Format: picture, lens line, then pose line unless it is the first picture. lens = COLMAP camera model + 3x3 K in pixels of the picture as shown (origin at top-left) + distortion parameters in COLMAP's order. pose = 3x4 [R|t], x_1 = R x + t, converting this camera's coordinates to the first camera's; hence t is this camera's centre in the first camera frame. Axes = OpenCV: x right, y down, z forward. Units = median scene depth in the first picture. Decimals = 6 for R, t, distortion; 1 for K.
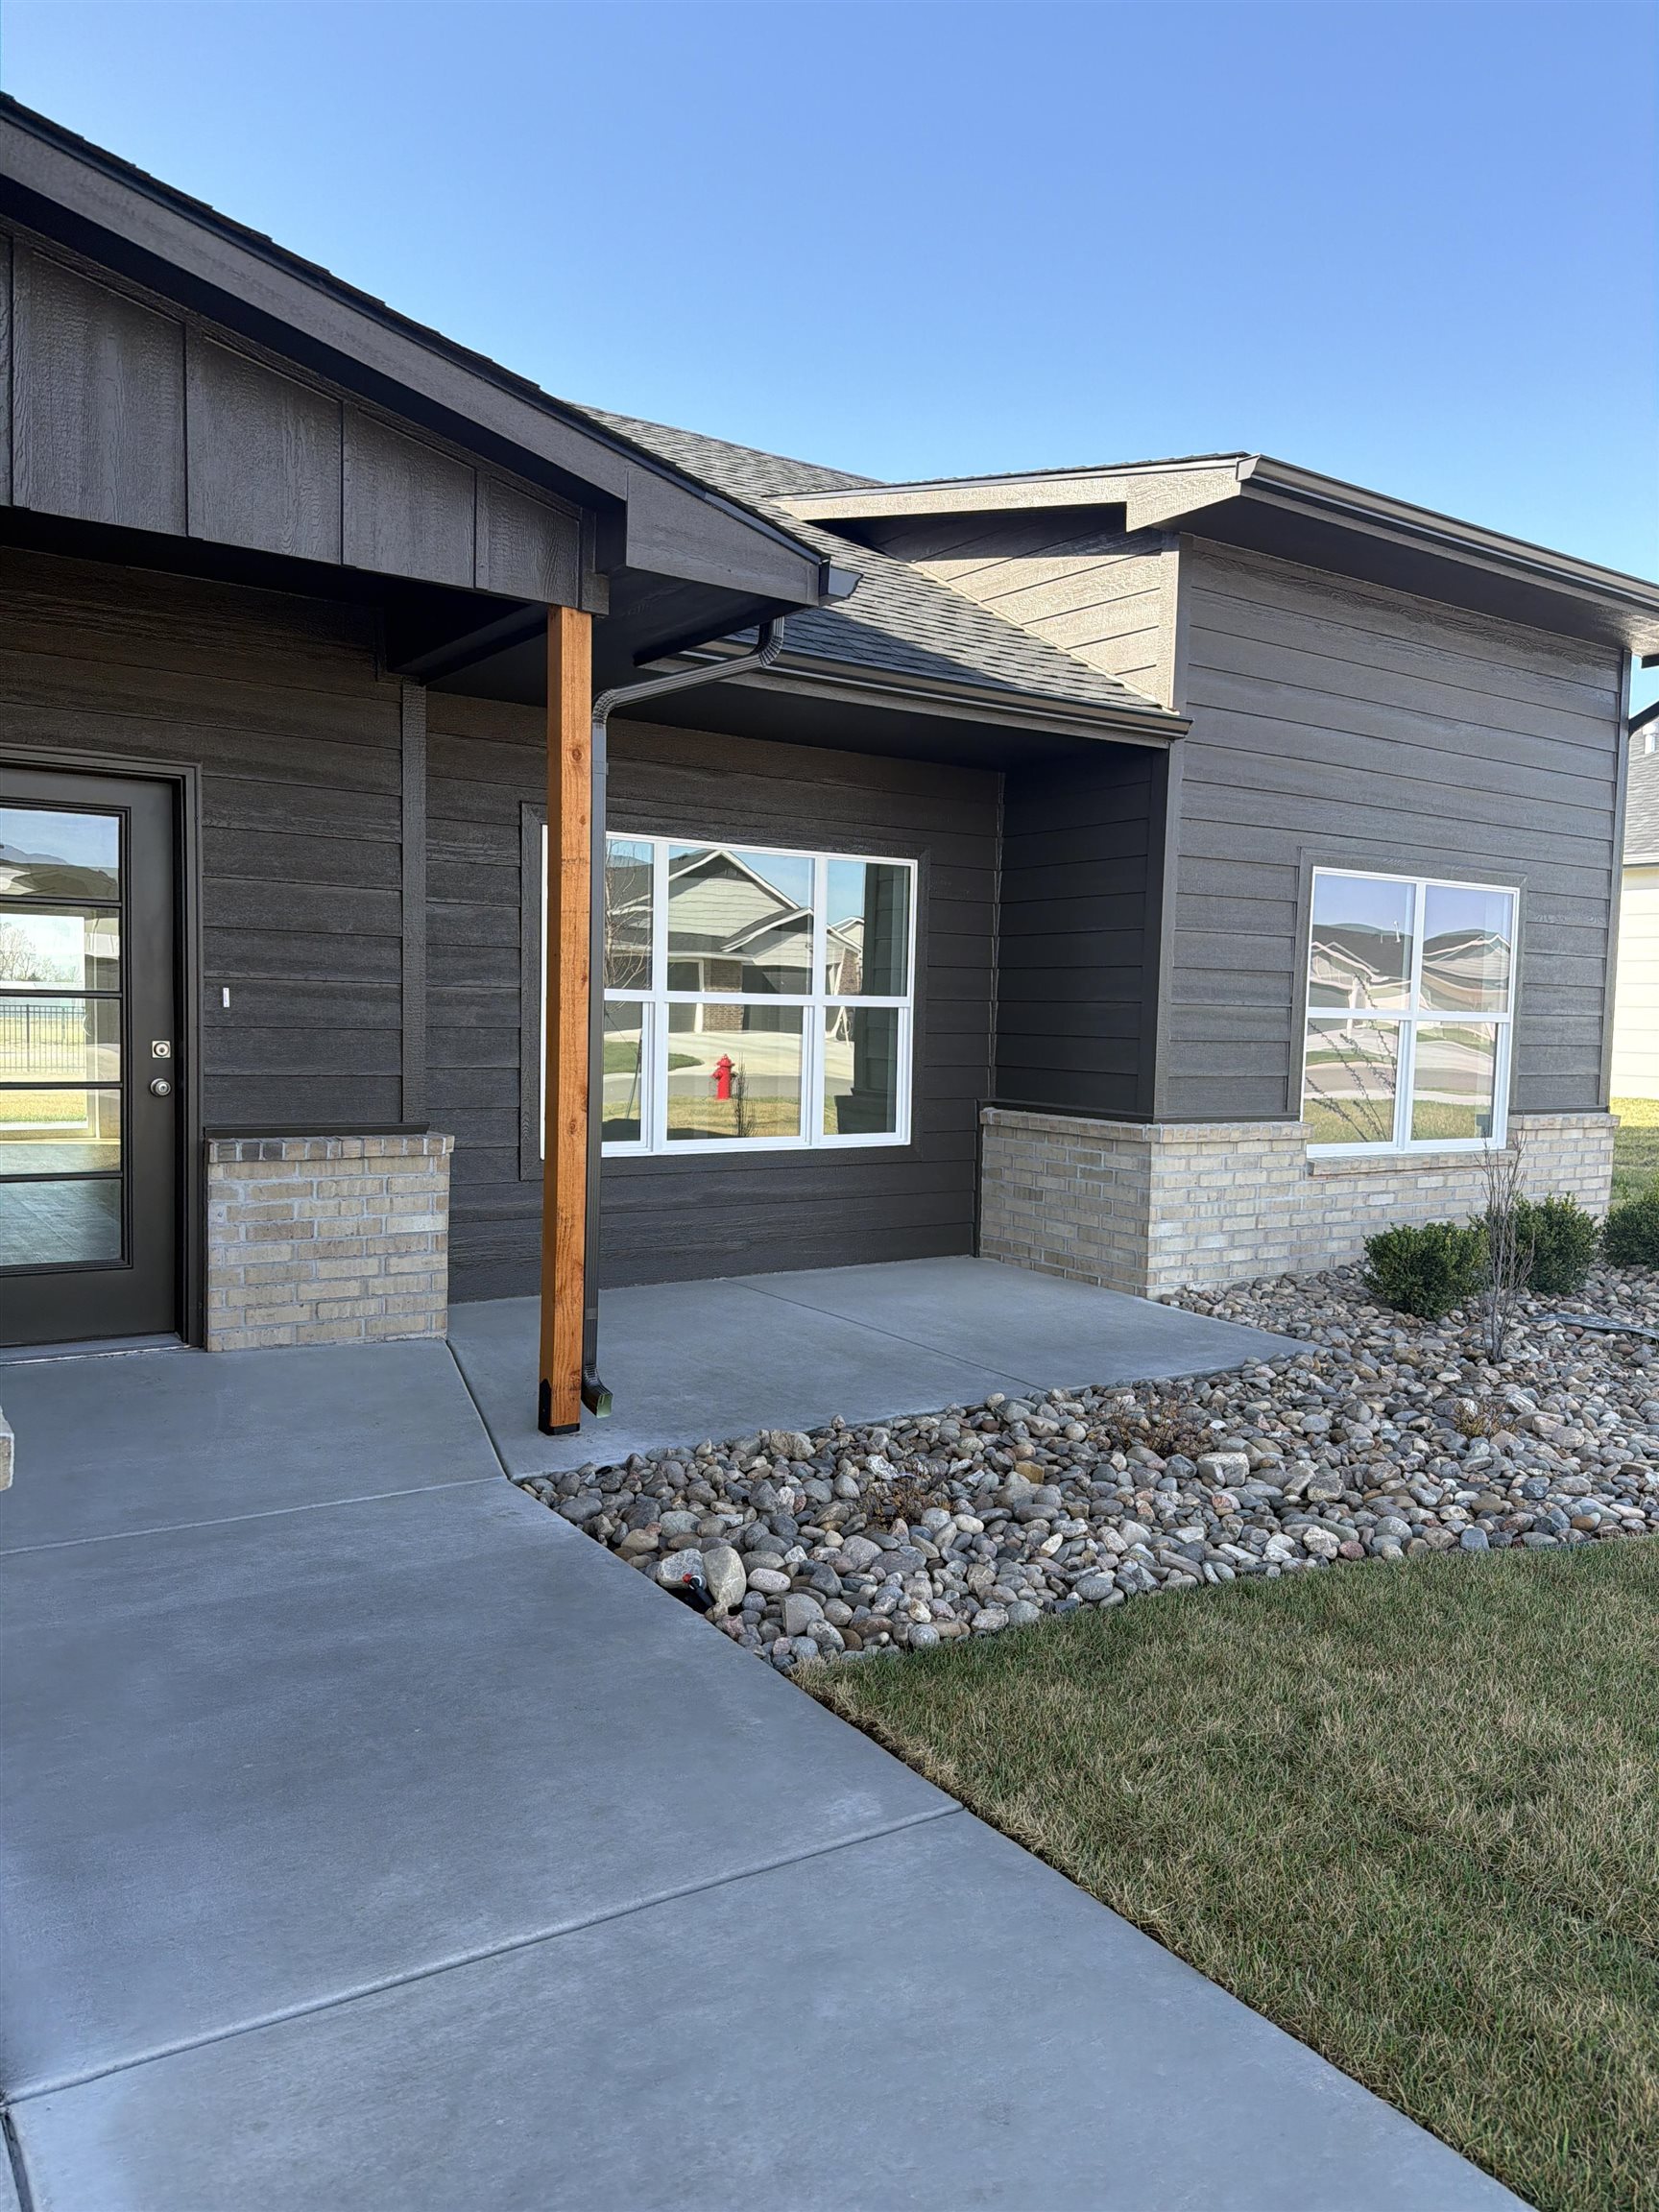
lens RADIAL K [[1534.6, 0, 829.5], [0, 1534.6, 1106.0], [0, 0, 1]] dist [0.047250, -0.001196]
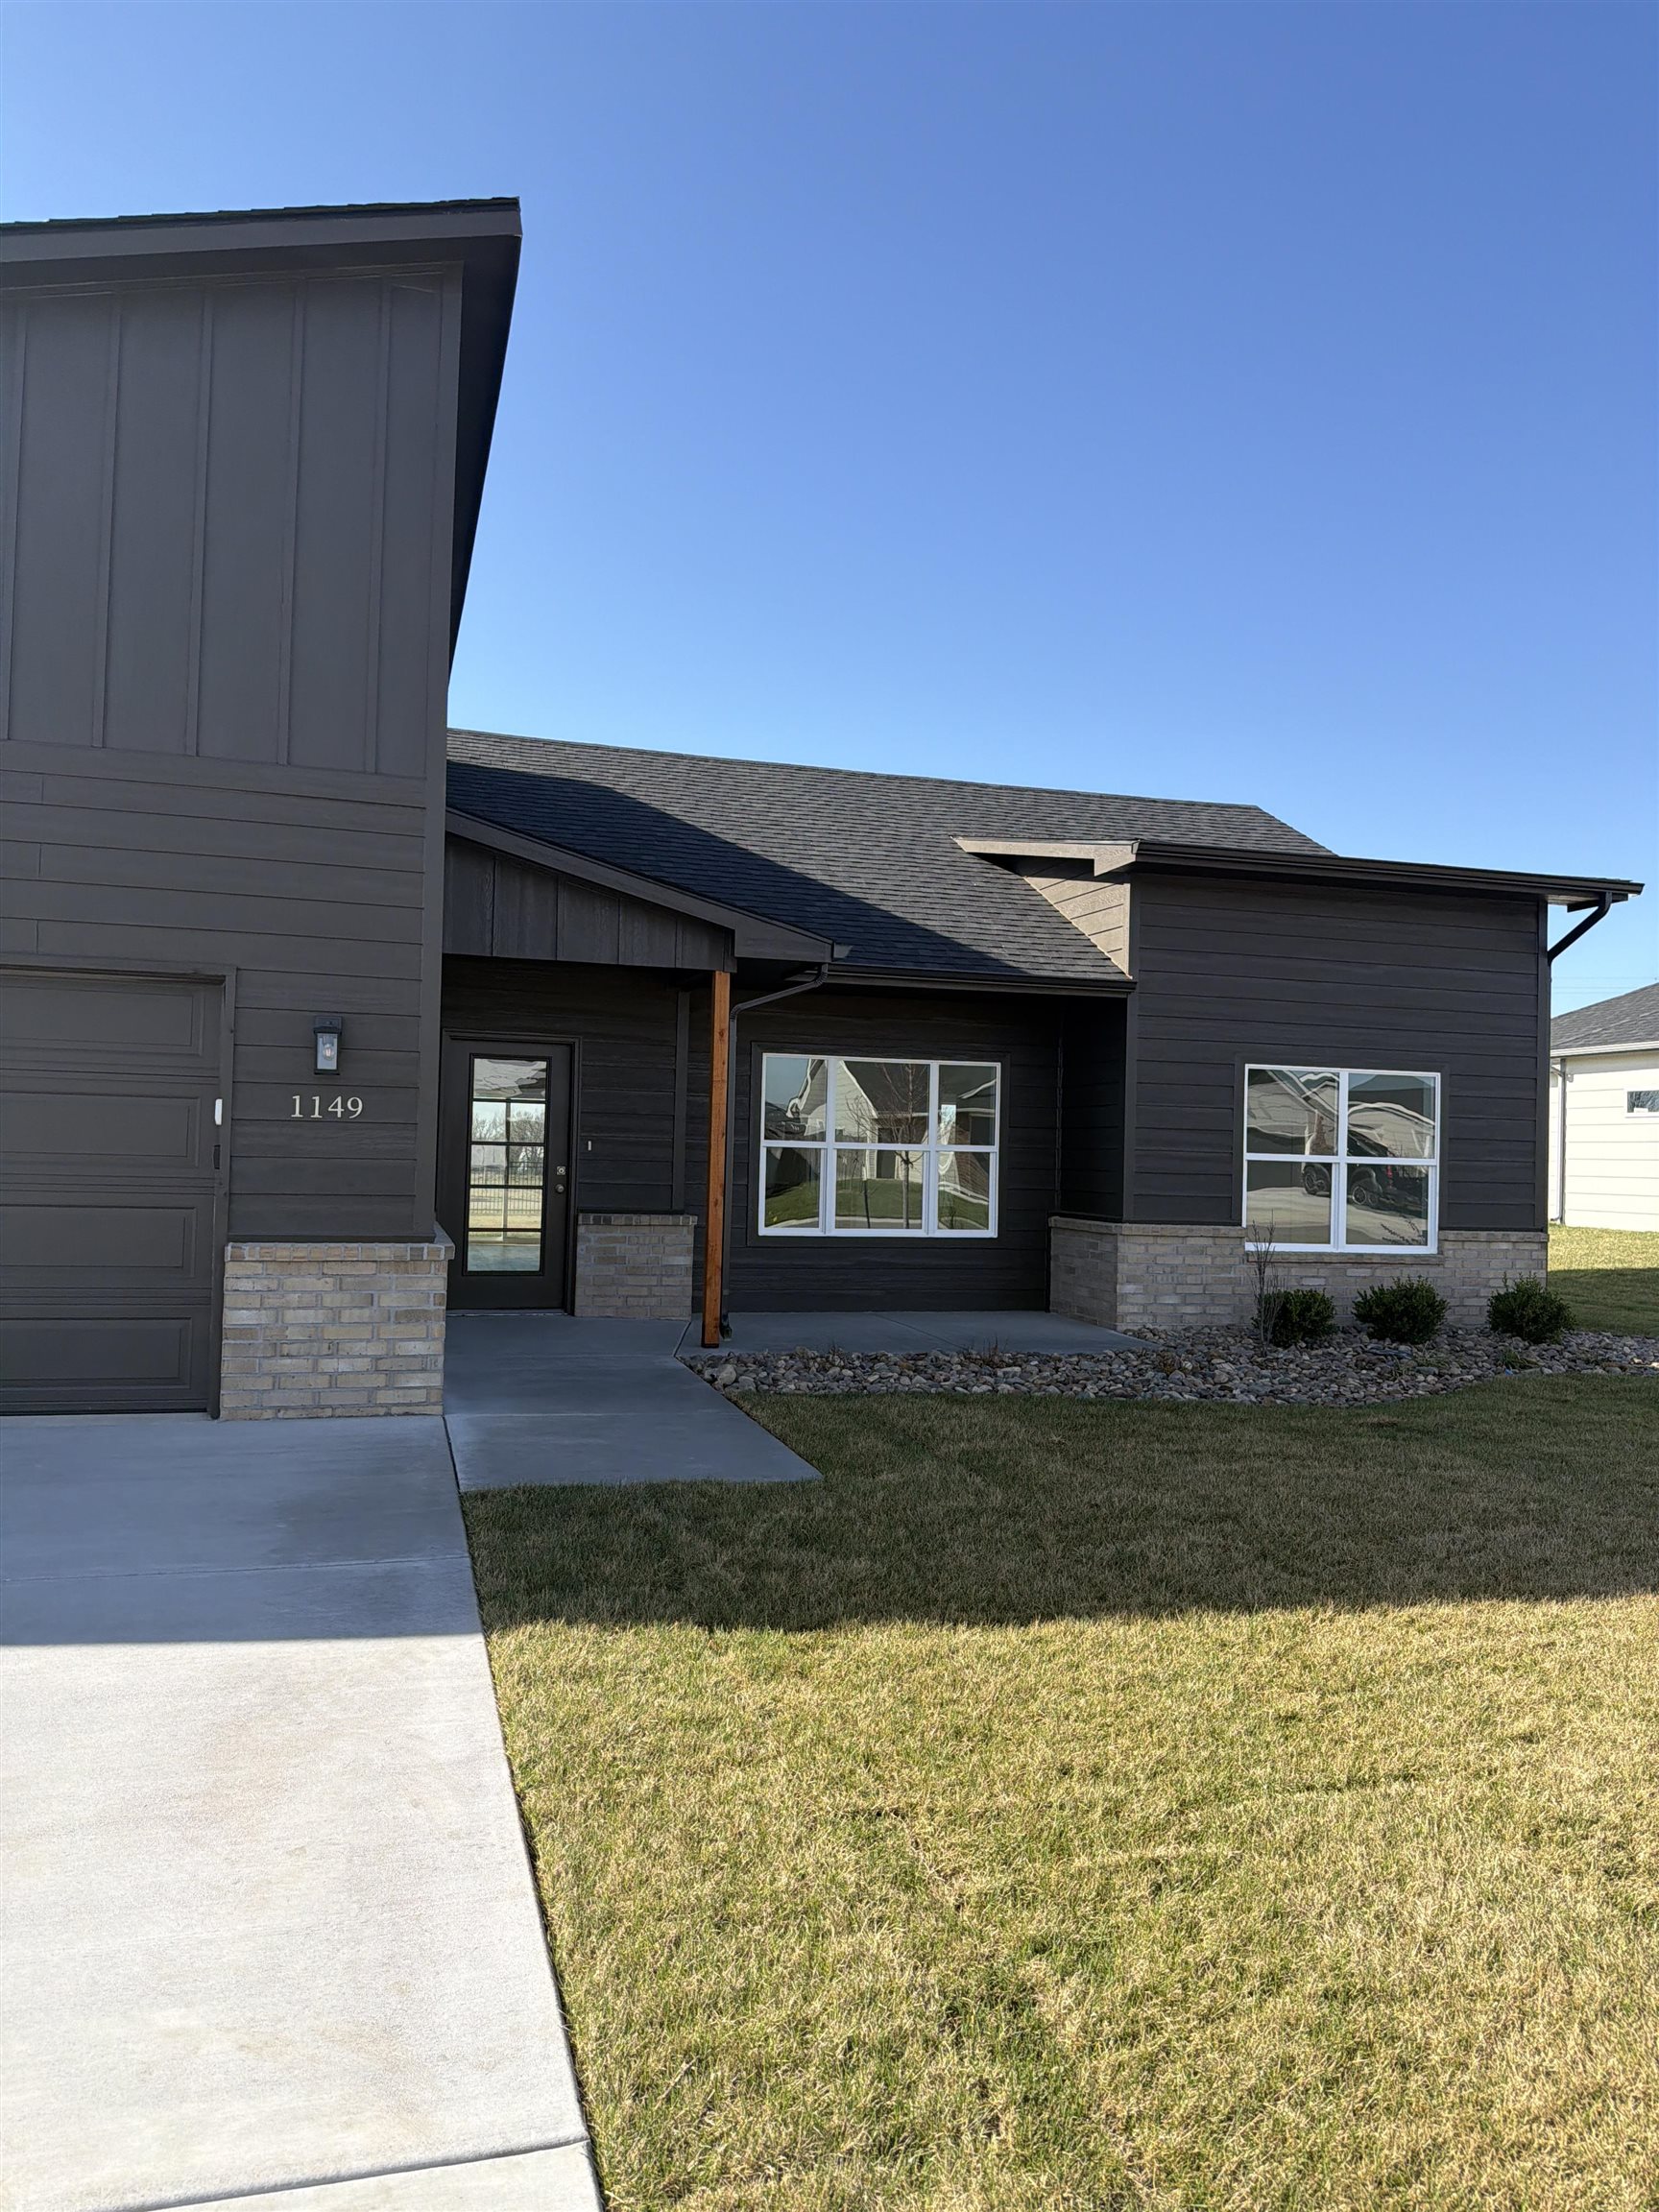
lens RADIAL K [[1528.8, 0, 829.5], [0, 1528.8, 1106.0], [0, 0, 1]] dist [0.112424, -0.000562]
pose [[0.950947, -0.010570, -0.309173, 0.422455], [-0.021888, 0.994612, -0.101327, 0.060084], [0.308578, 0.103124, 0.945592, -0.652246]]
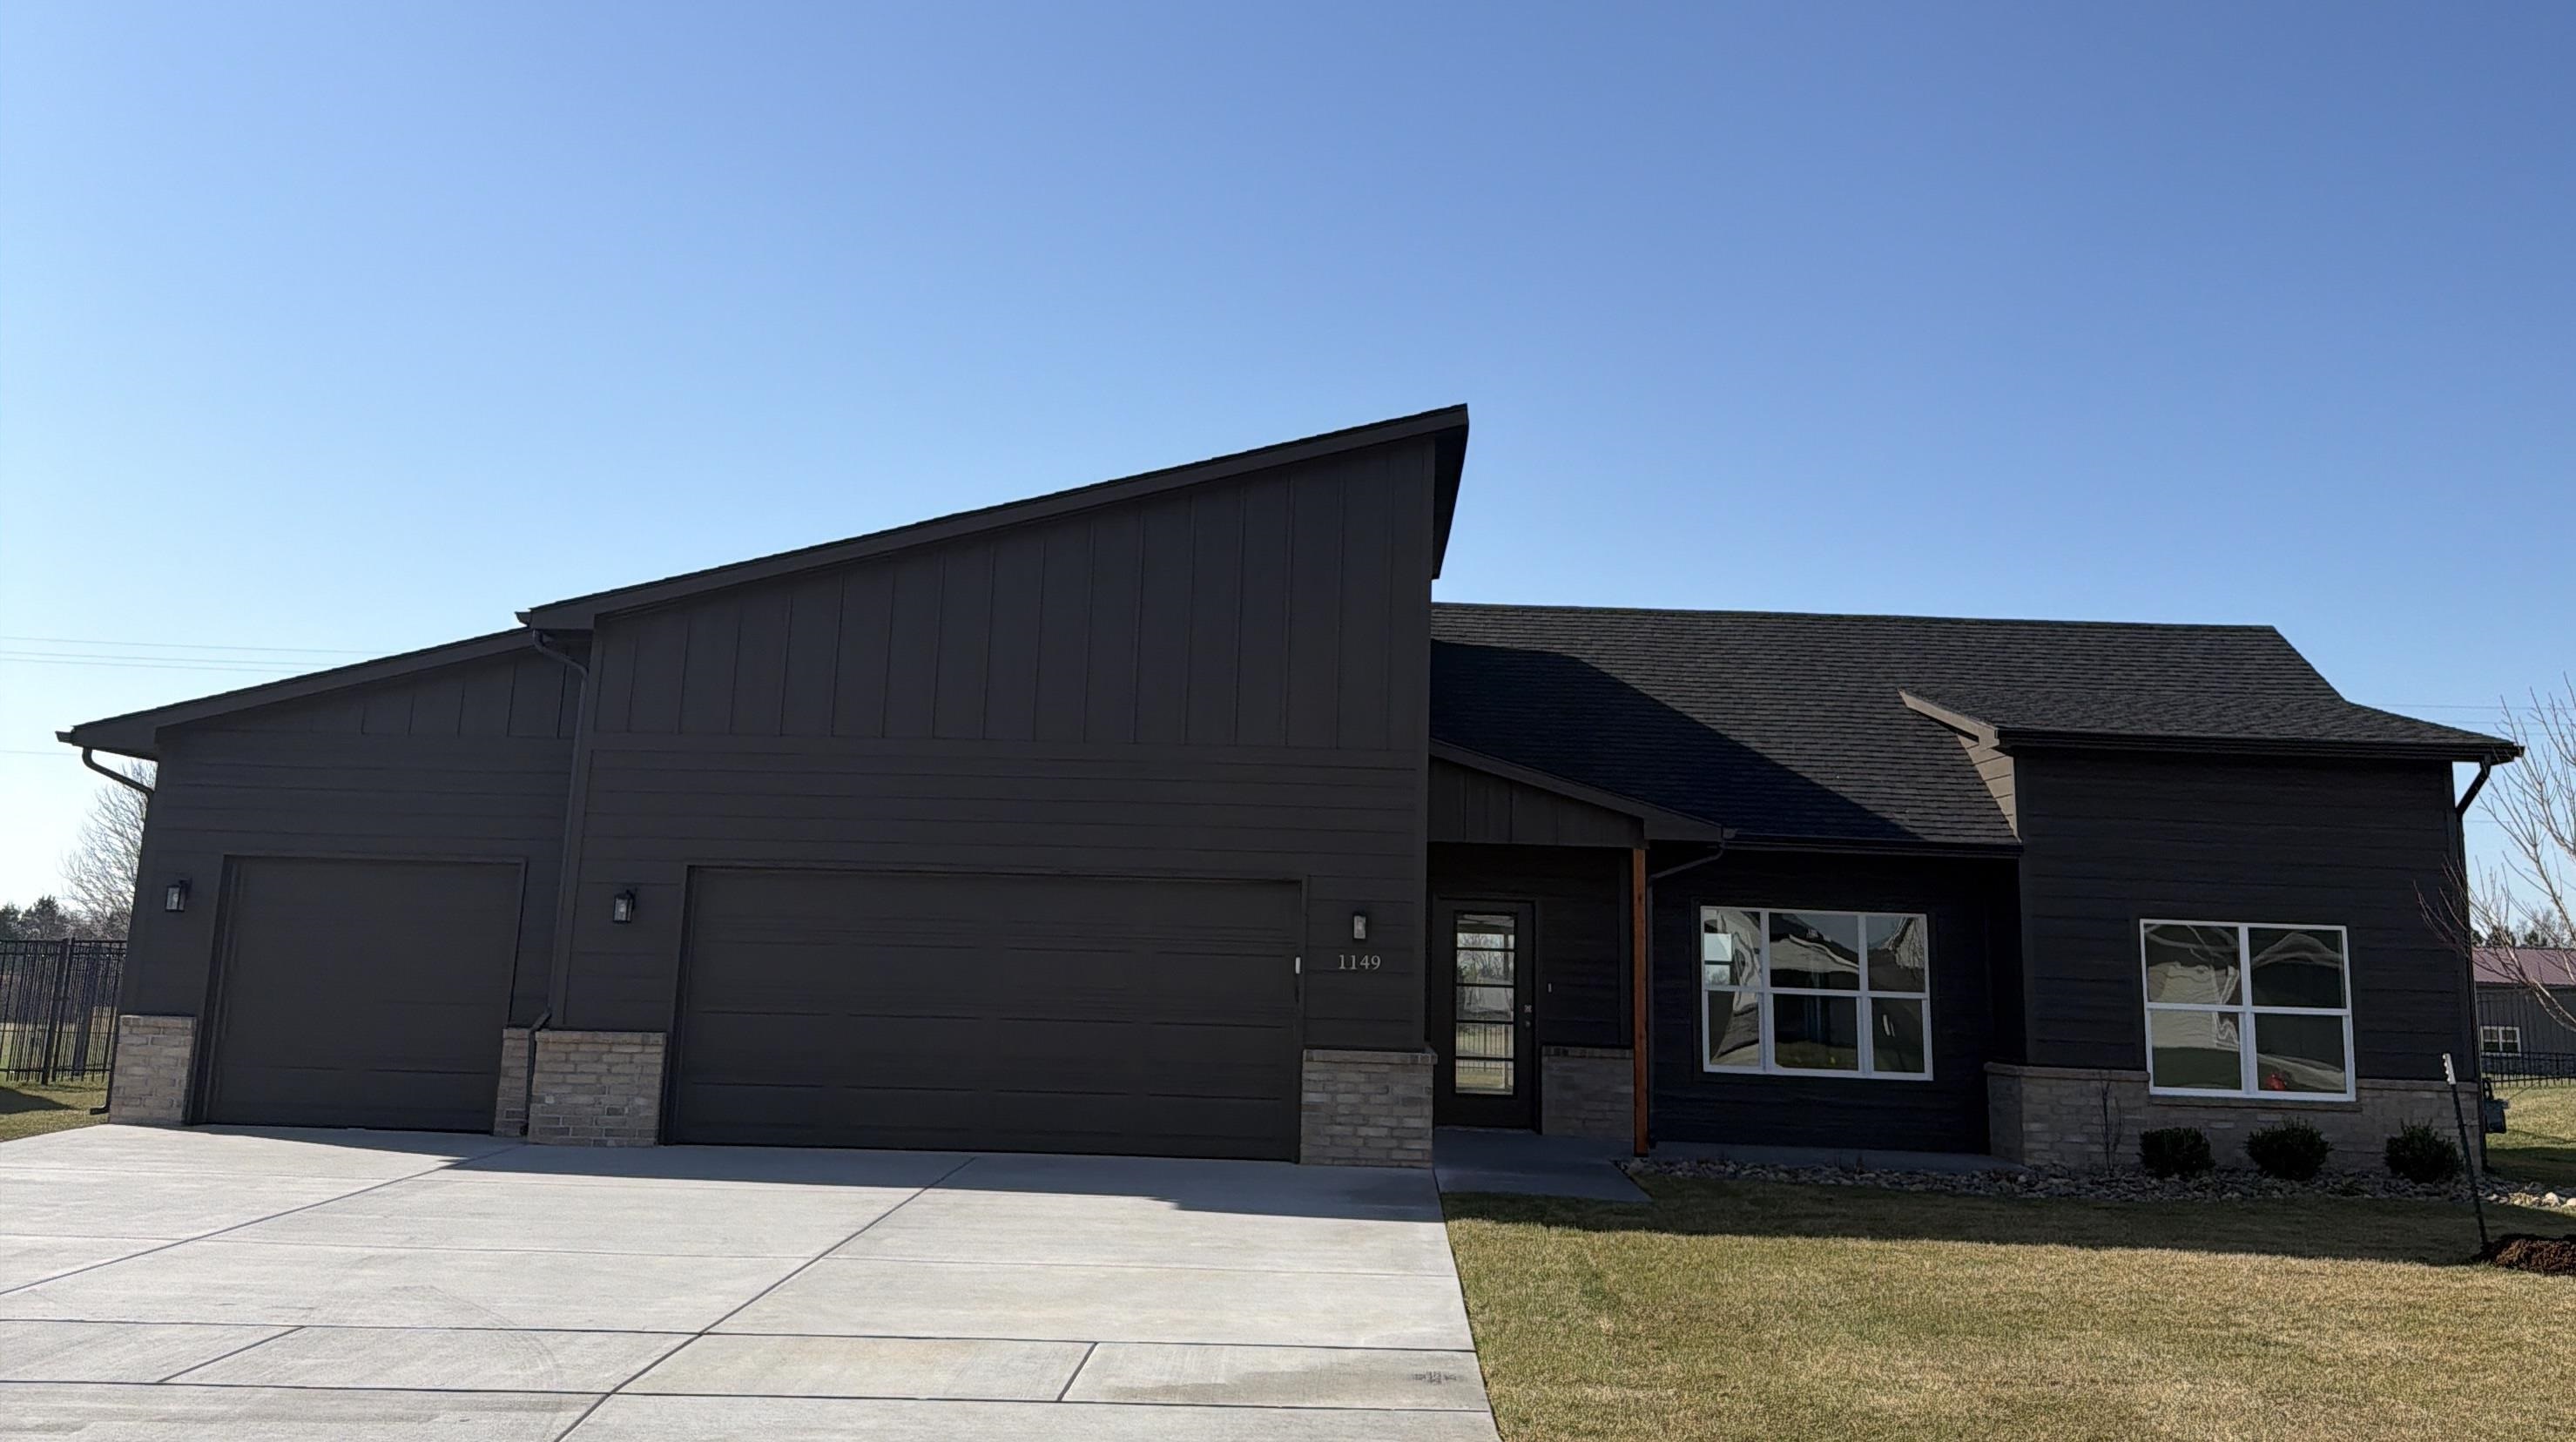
lens RADIAL K [[2459.0, 0, 1301.9], [0, 2459.0, 412.9], [0, 0, 1]] dist [0.151403, -0.290564]
pose [[0.812084, -0.131054, -0.568634, 1.302982], [-0.046855, 0.956664, -0.287398, 0.163479], [0.581657, 0.260035, 0.770751, -1.987200]]
